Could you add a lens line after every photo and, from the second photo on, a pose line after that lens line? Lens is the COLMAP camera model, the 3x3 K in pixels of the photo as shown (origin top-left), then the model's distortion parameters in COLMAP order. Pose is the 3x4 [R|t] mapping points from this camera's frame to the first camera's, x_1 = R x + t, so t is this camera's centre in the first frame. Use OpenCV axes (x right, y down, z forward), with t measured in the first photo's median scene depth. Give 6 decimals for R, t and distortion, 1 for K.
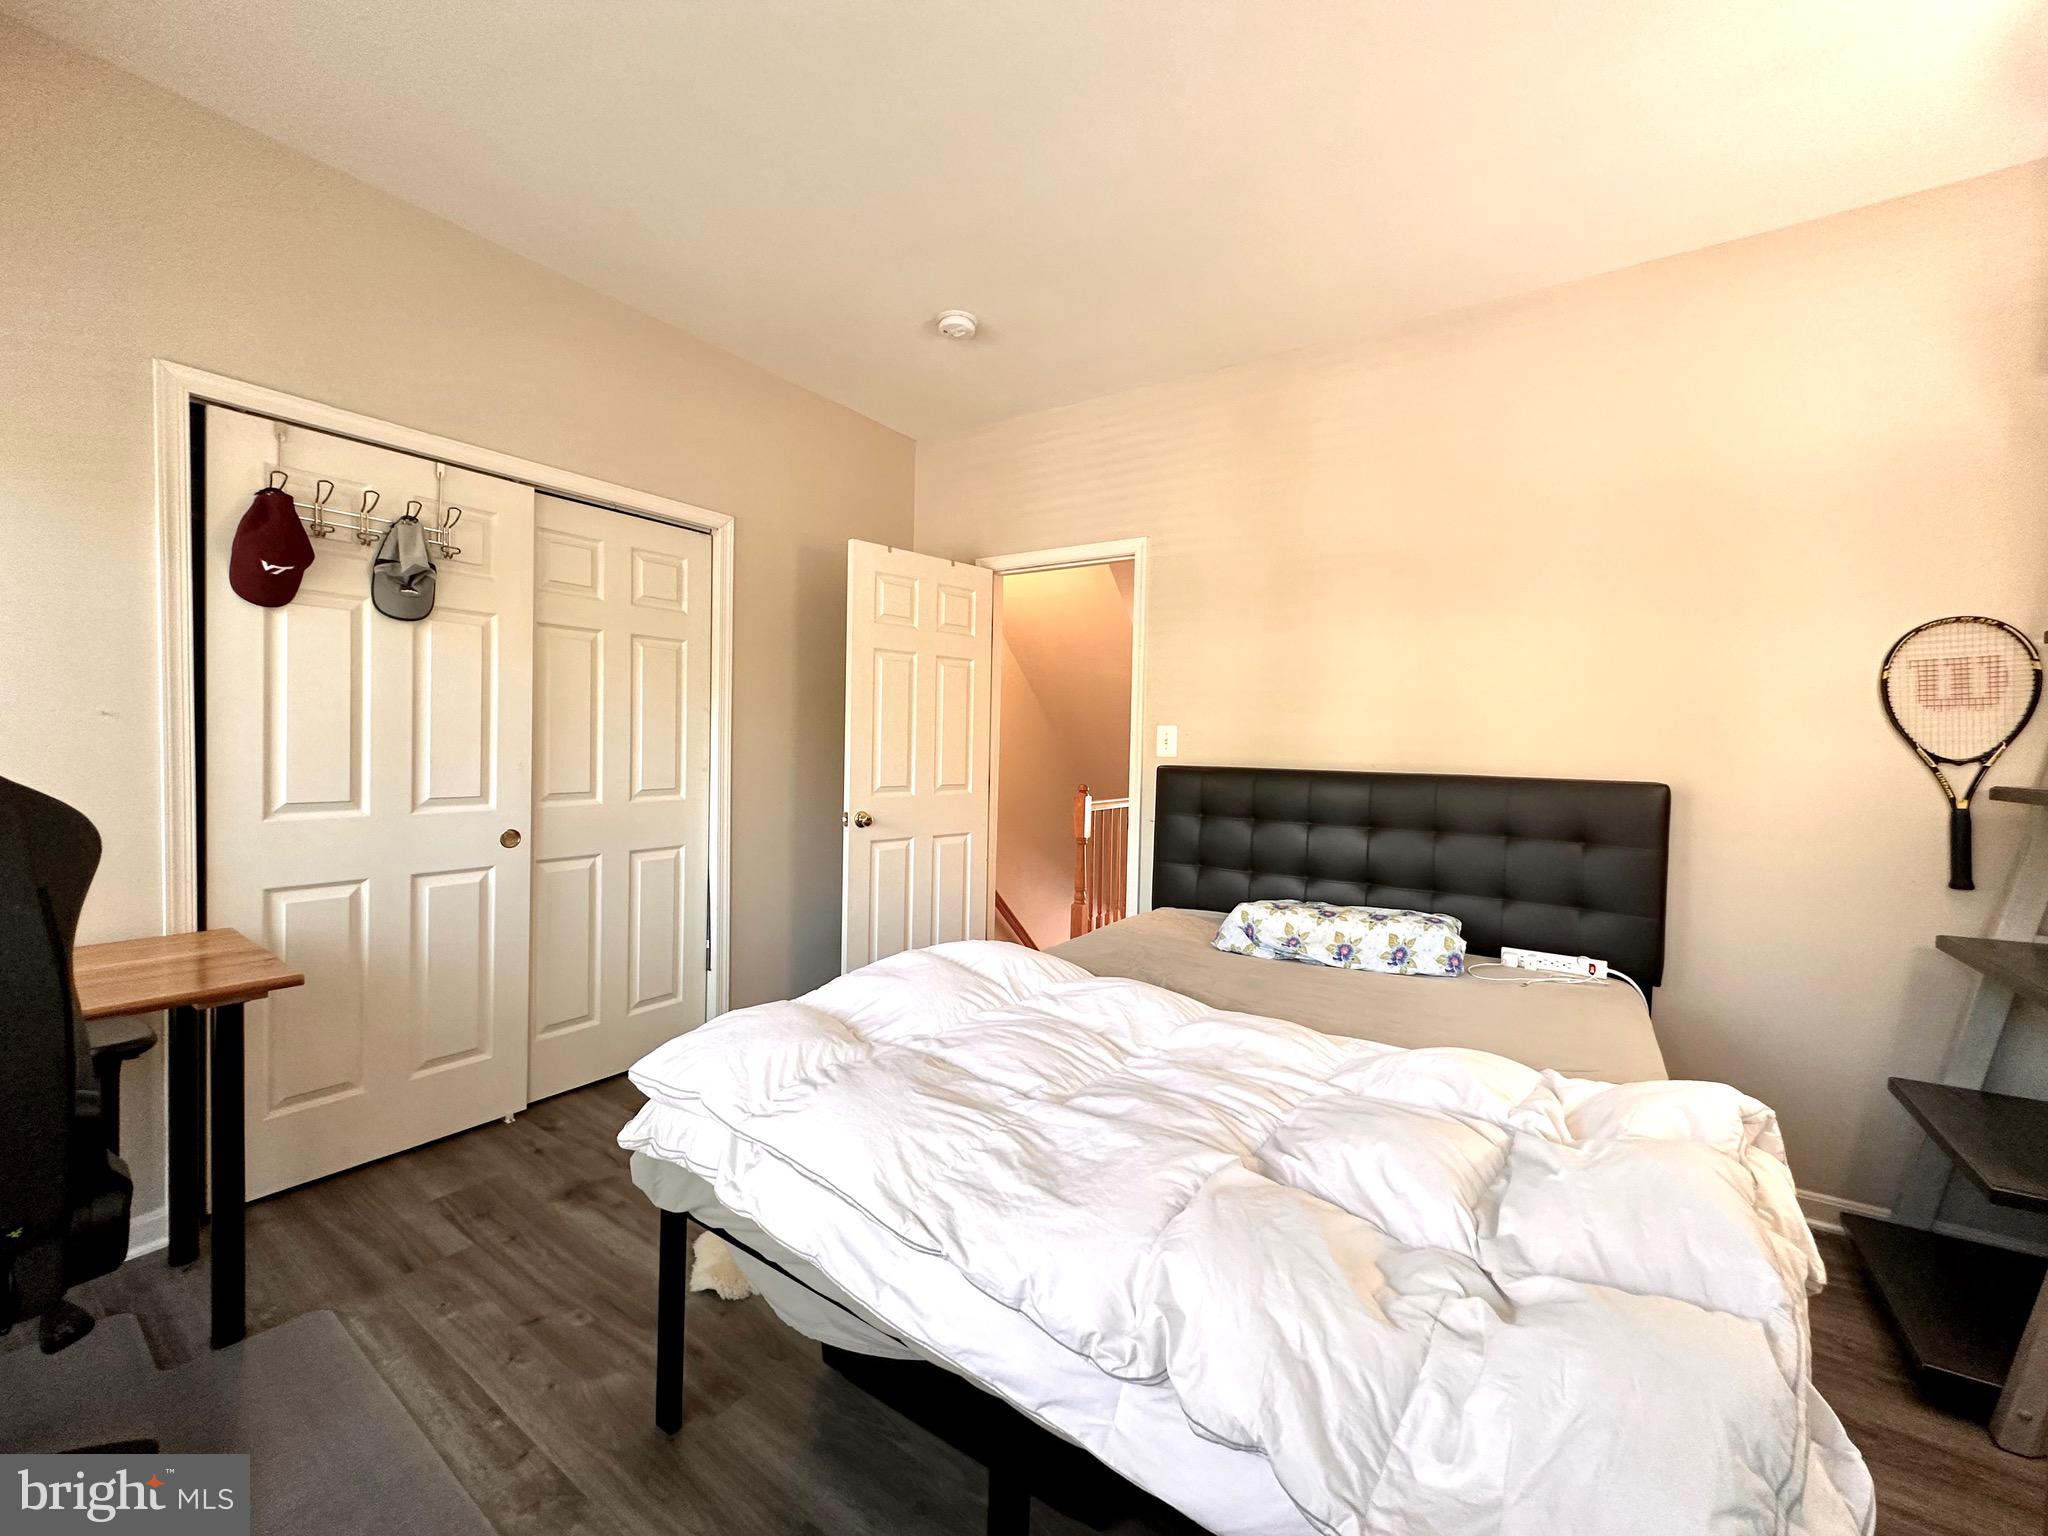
lens RADIAL K [[817.8, 0, 1034.1], [0, 817.8, 771.7], [0, 0, 1]] dist [-0.003183, 0.000398]
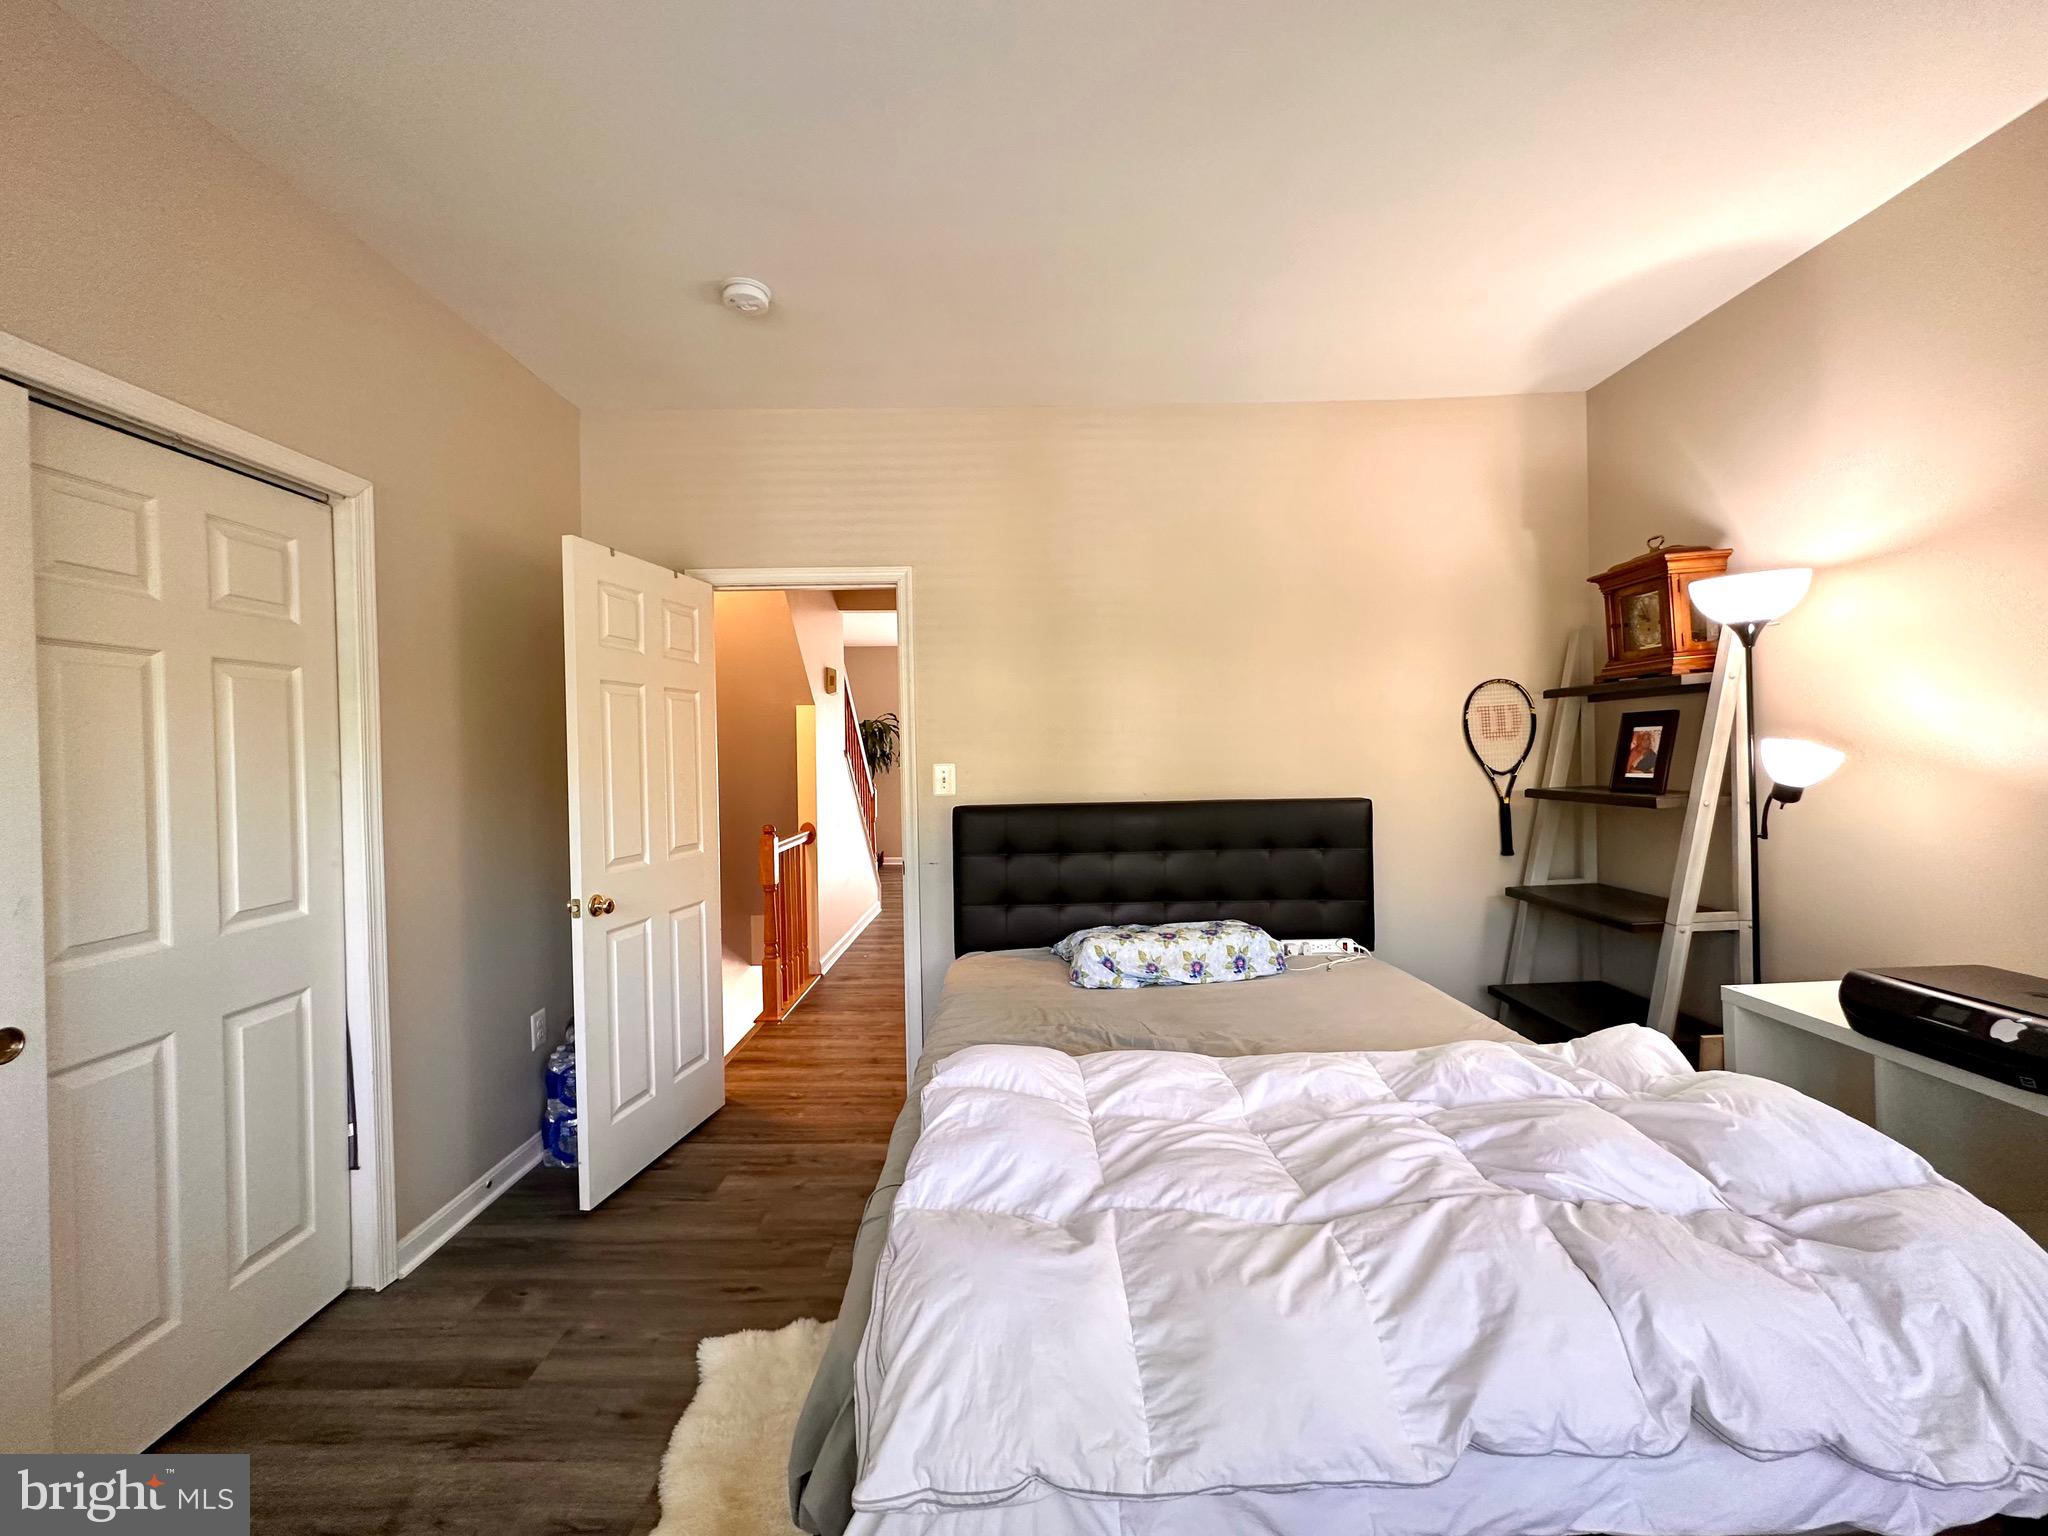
lens RADIAL K [[817.8, 0, 1013.9], [0, 817.8, 763.9], [0, 0, 1]] dist [-0.003183, 0.000398]
pose [[0.823941, -0.046302, 0.564781, -0.374295], [0.055845, 0.998439, 0.000384, -0.060968], [-0.563918, 0.031224, 0.825241, 0.182892]]
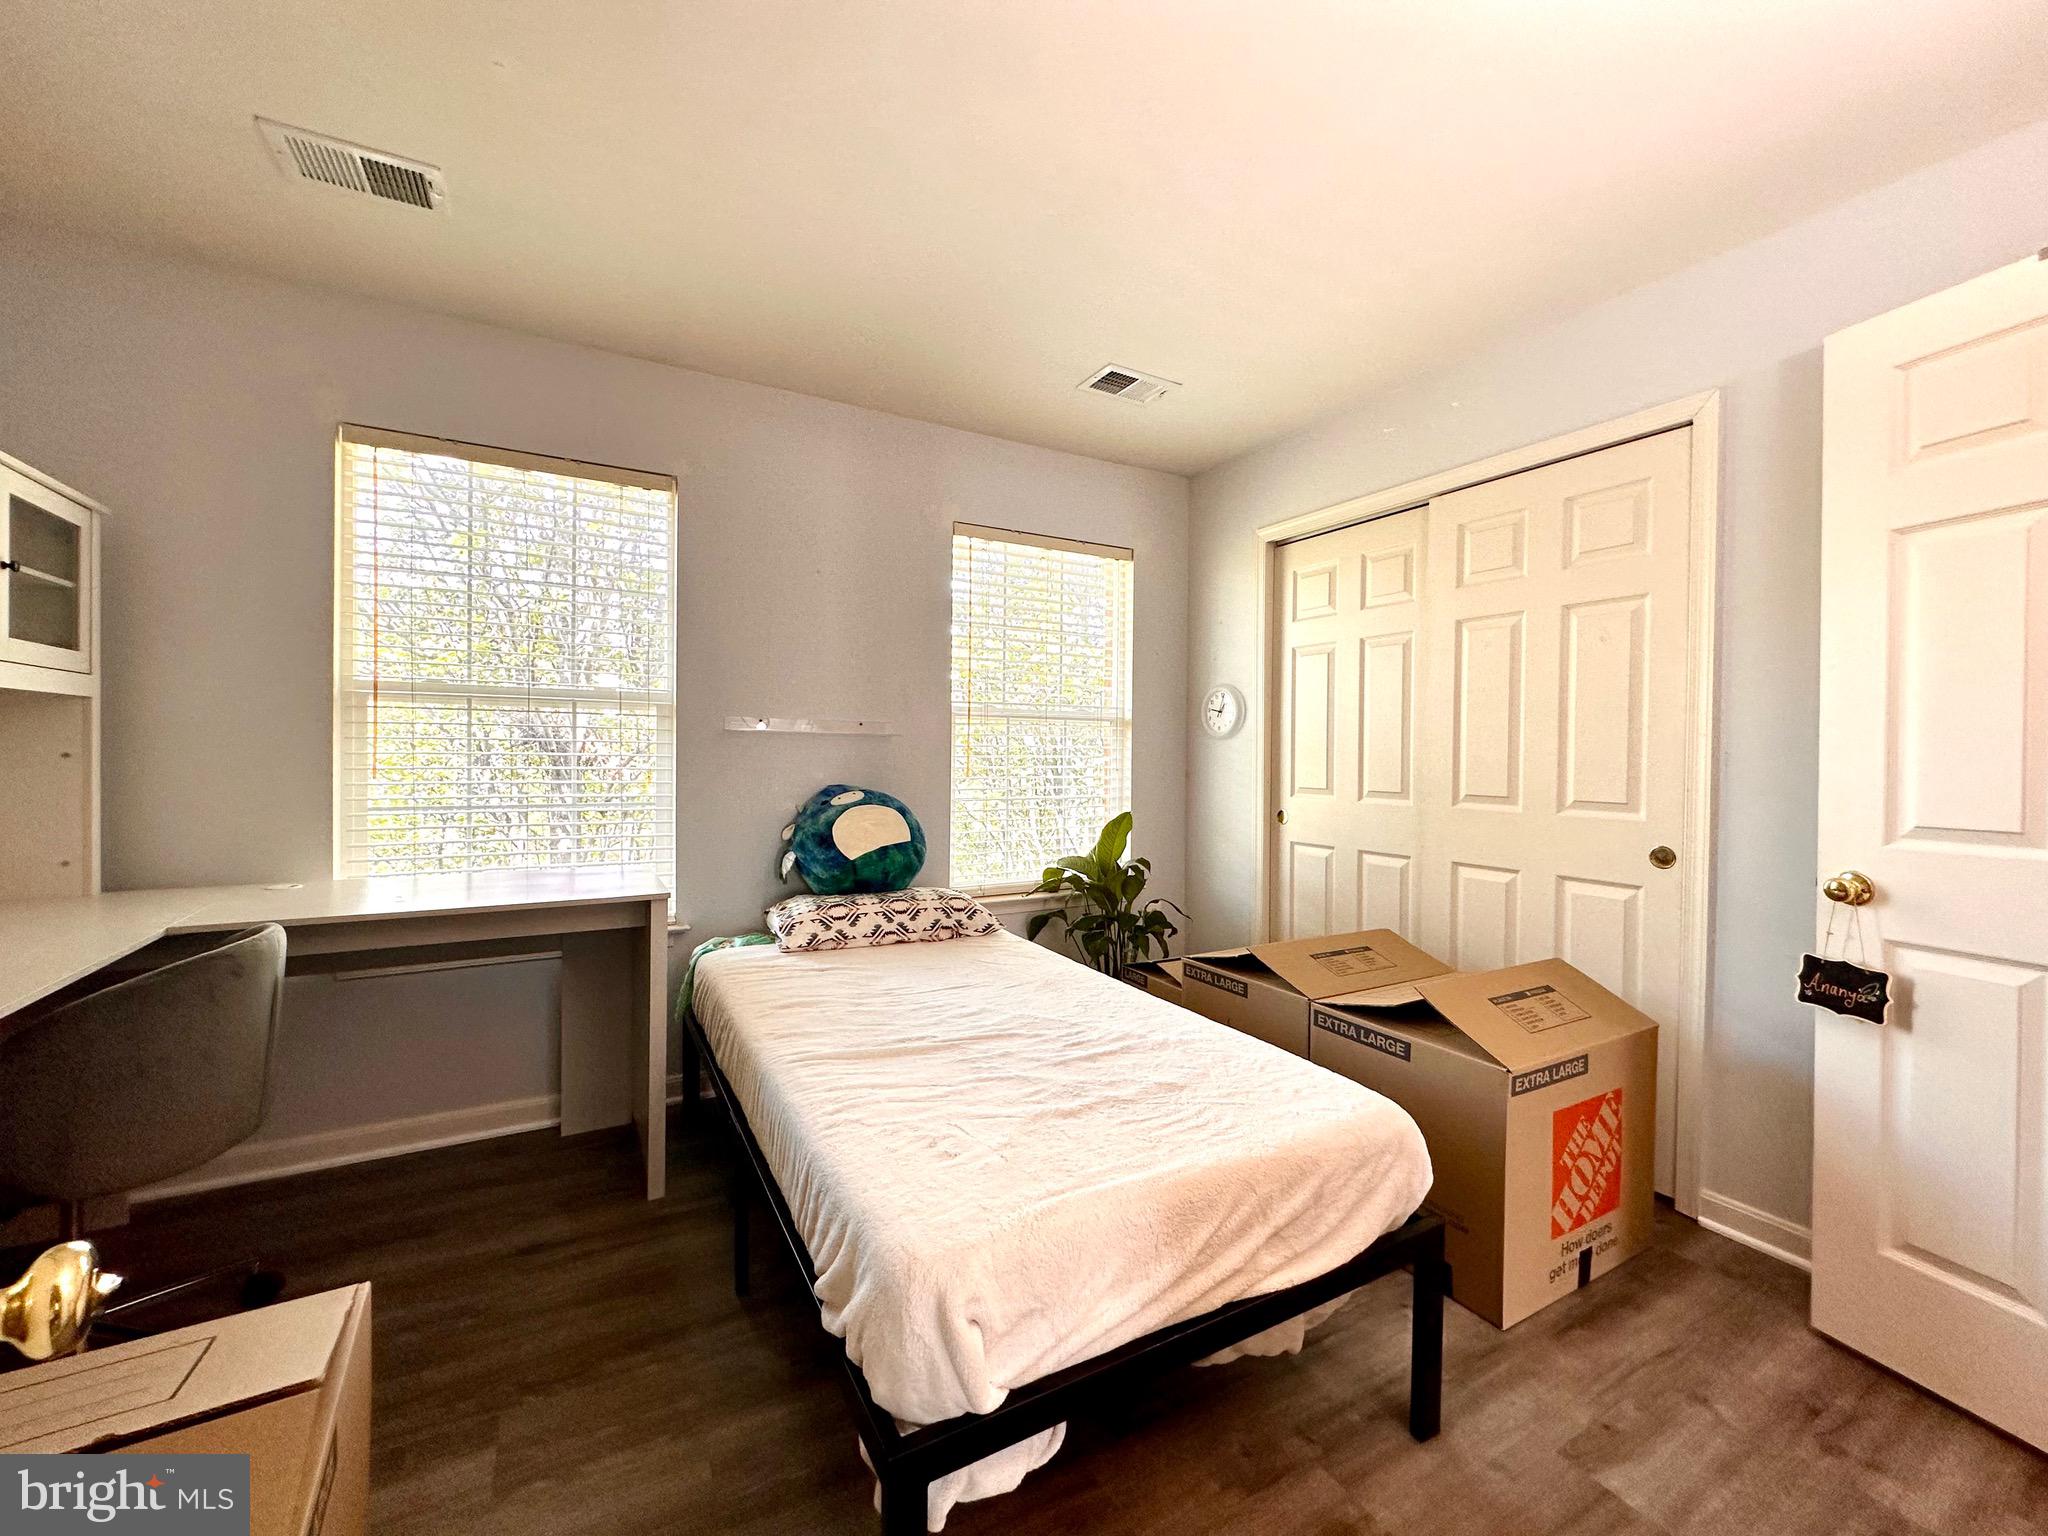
lens RADIAL K [[817.8, 0, 1020.5], [0, 817.8, 754.5], [0, 0, 1]] dist [-0.003183, 0.000398]
pose [[-0.425771, -0.011778, -0.904754, 0.508906], [-0.038178, 0.999259, 0.004958, -0.004099], [0.904025, 0.036653, -0.425905, 0.909465]]
